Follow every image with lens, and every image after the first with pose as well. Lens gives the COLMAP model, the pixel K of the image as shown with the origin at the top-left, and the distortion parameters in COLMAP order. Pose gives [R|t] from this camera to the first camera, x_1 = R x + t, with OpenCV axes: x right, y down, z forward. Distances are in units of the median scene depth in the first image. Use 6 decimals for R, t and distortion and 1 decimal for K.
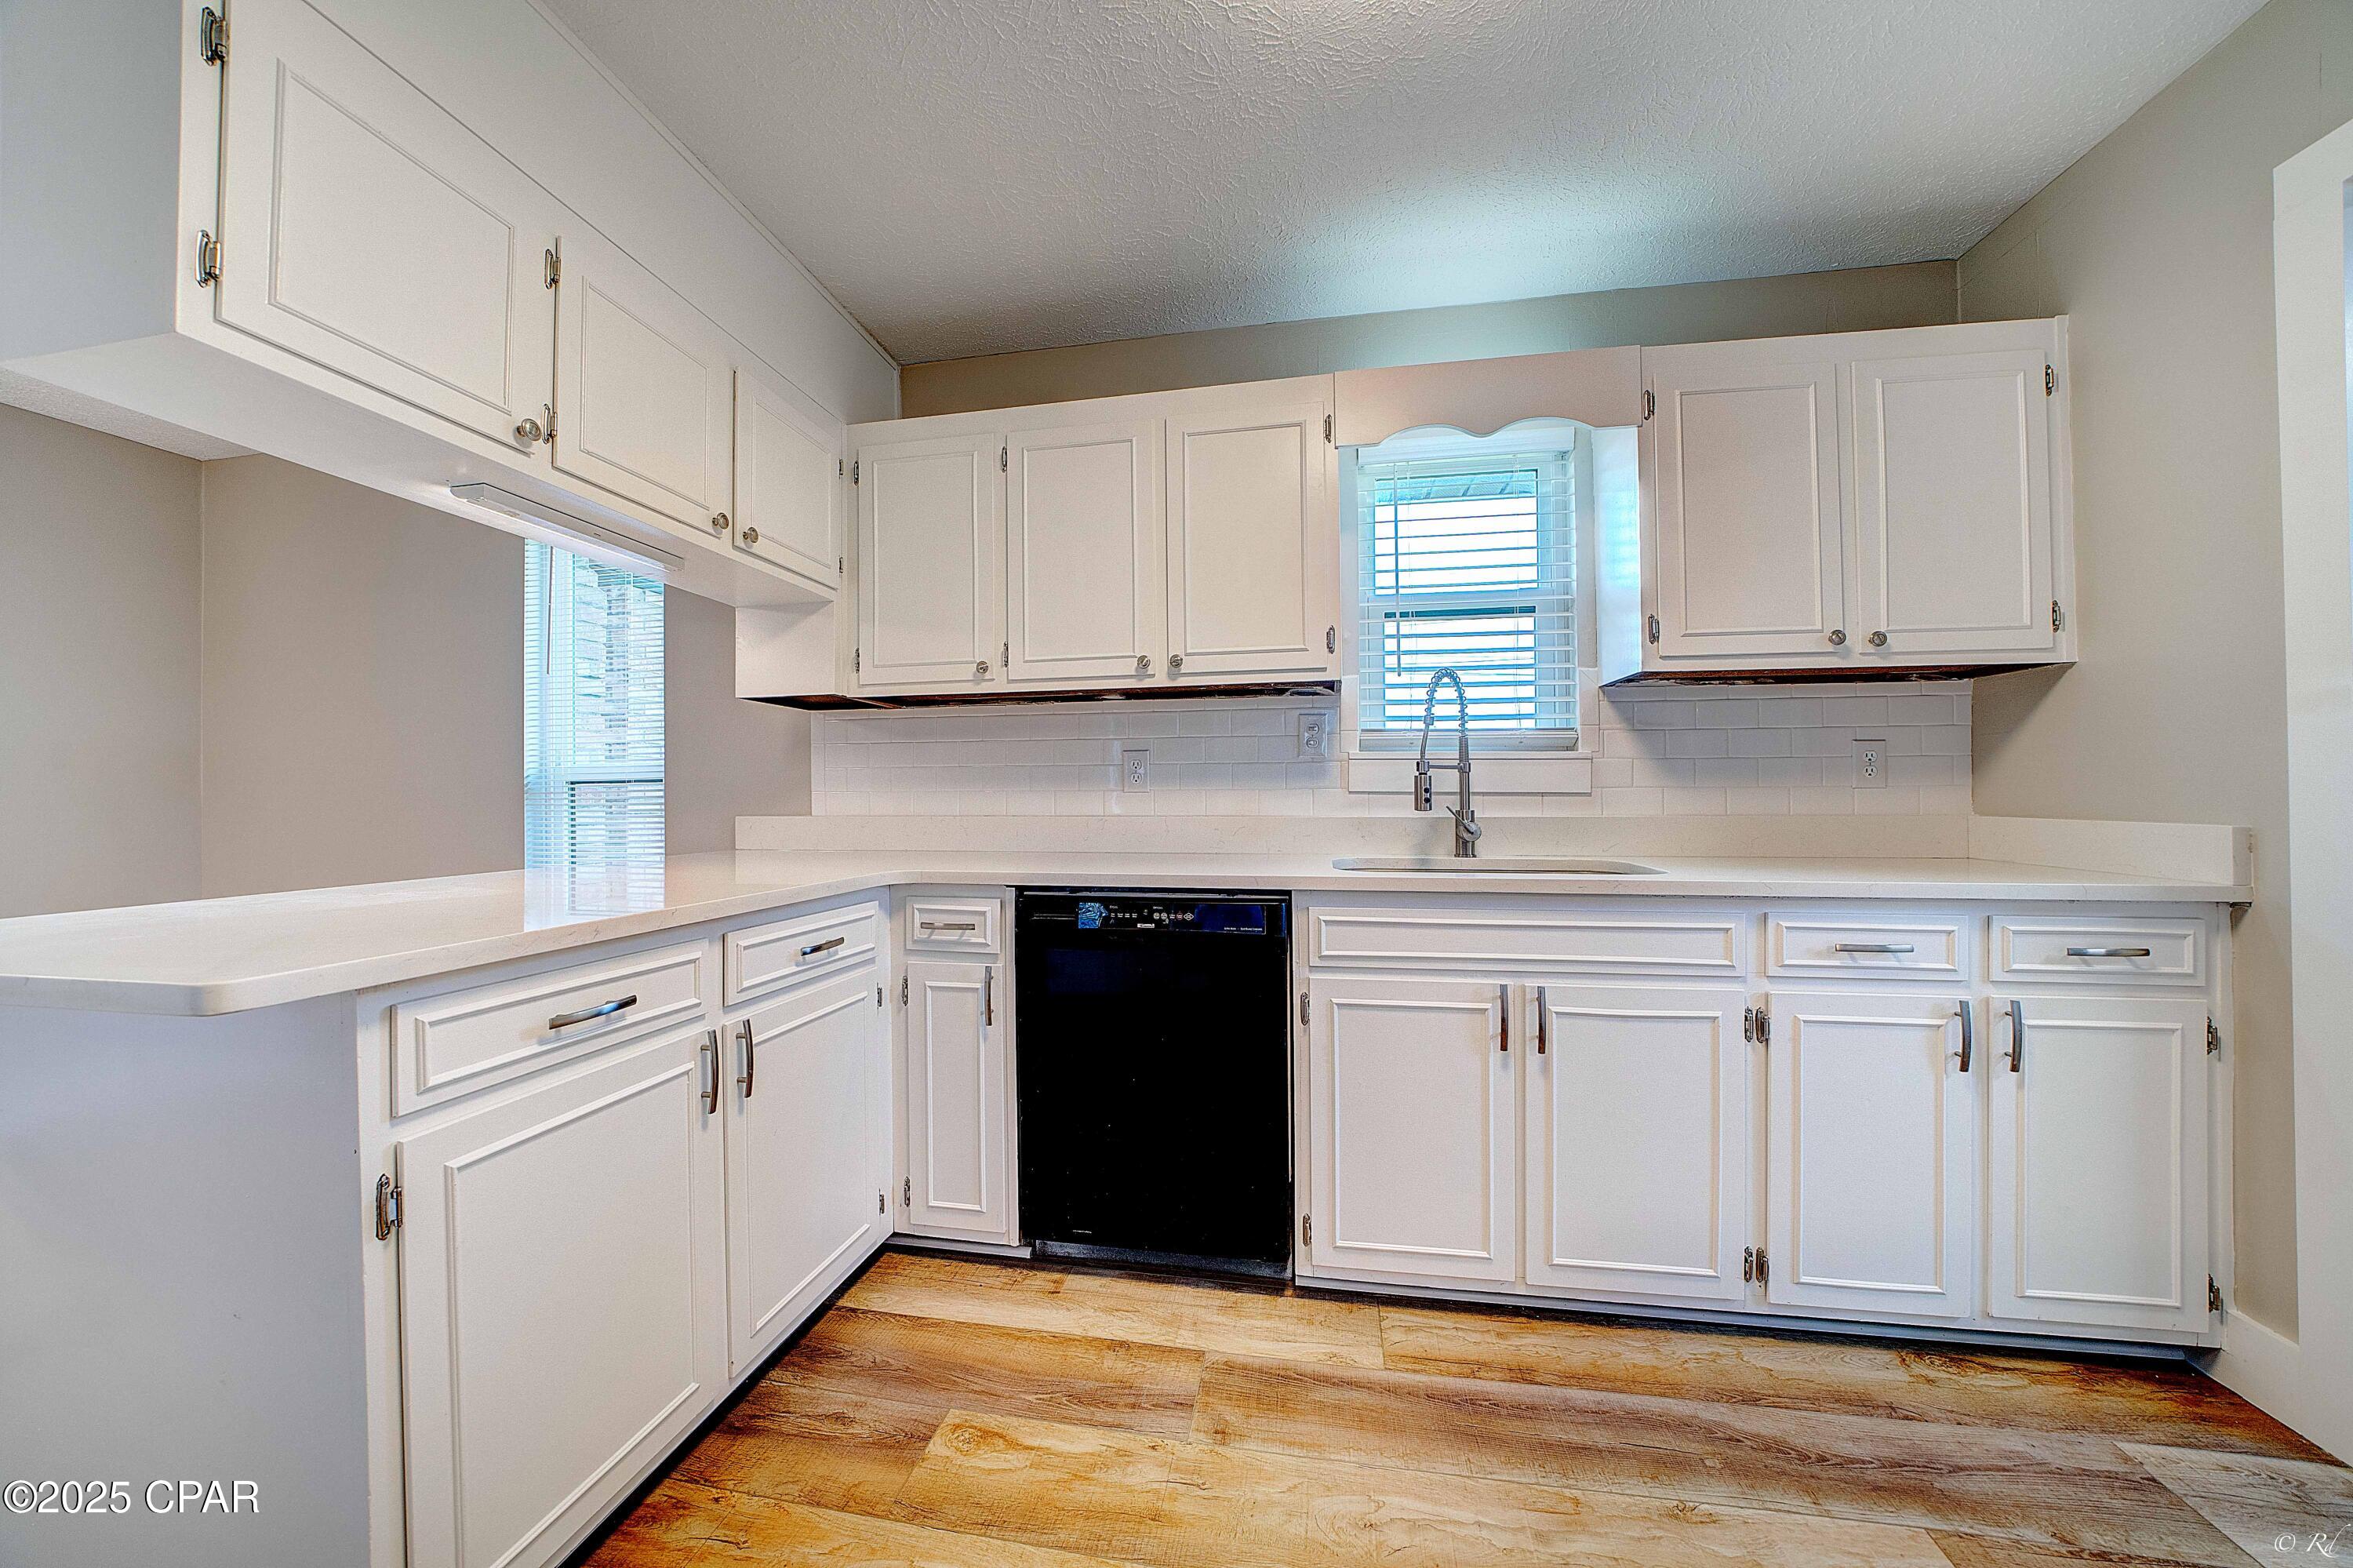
lens RADIAL K [[818.4, 0, 1176.5], [0, 818.4, 784.0], [0, 0, 1]] dist [-0.024080, 0.003155]
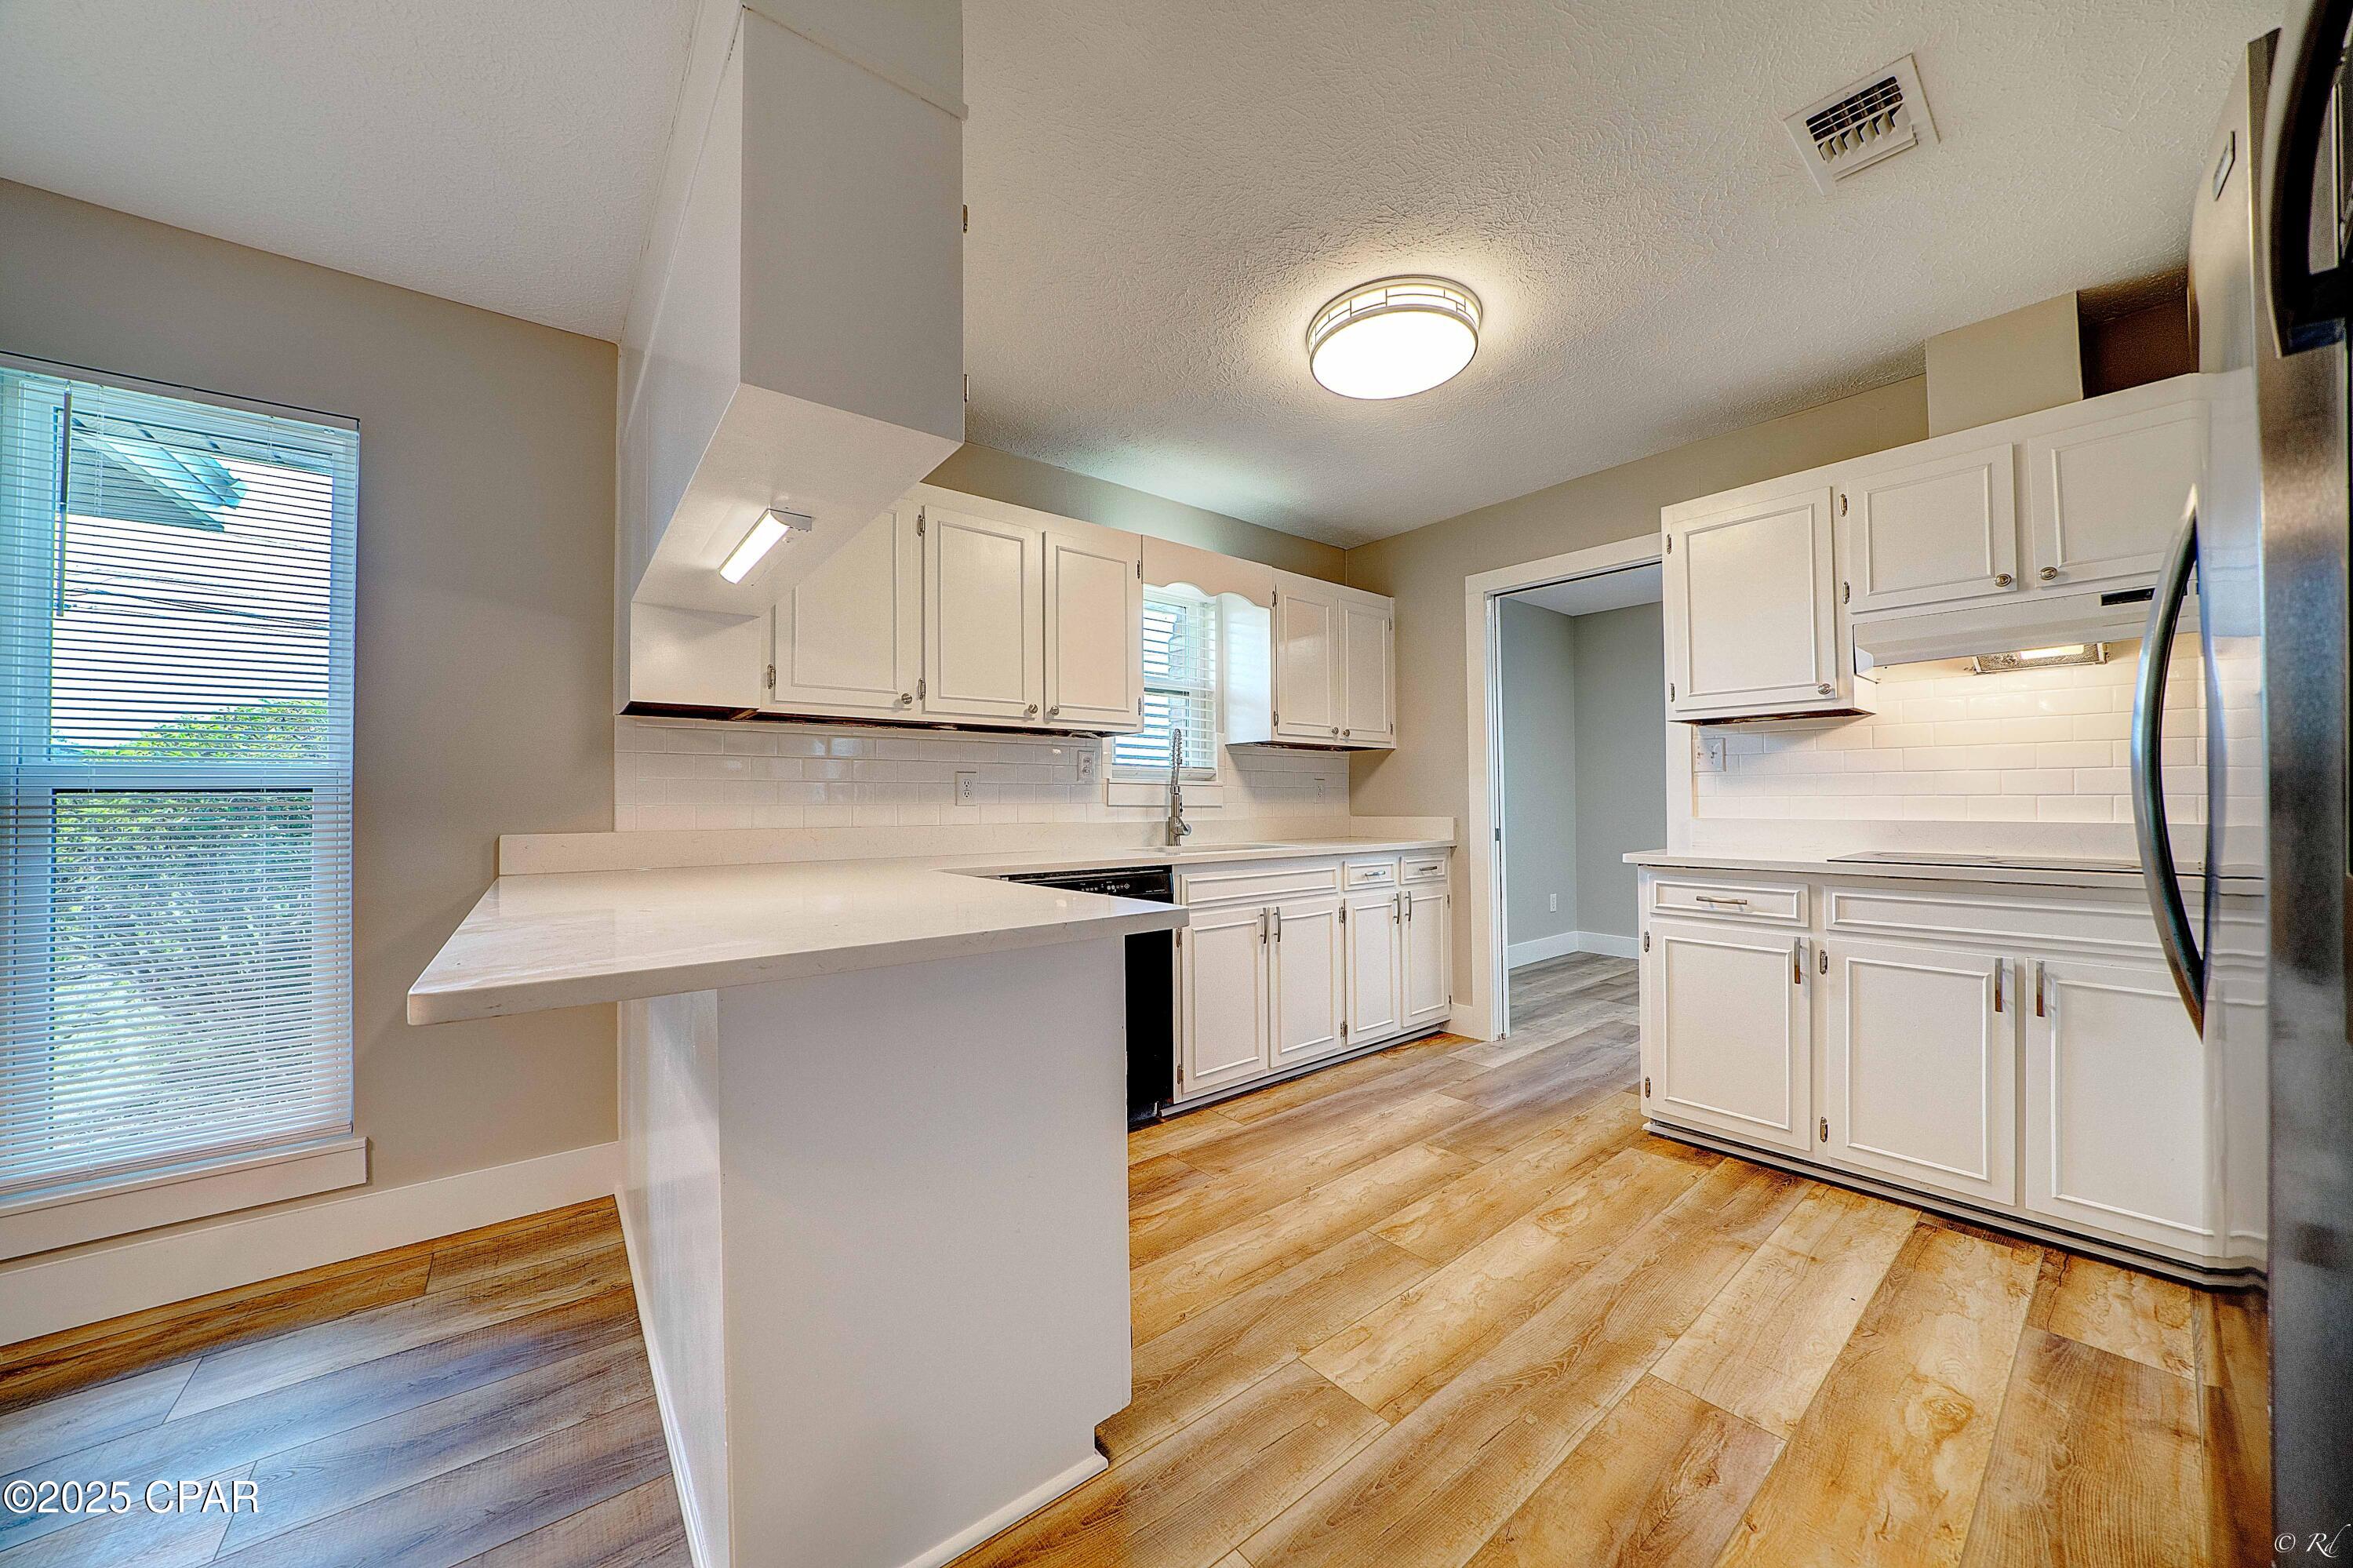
lens RADIAL K [[818.4, 0, 1176.5], [0, 818.4, 784.0], [0, 0, 1]] dist [-0.024080, 0.003155]
pose [[0.653803, 0.020843, 0.756378, -1.159349], [-0.001944, 0.999664, -0.025866, 0.012331], [-0.756663, 0.015441, 0.653623, -0.075709]]
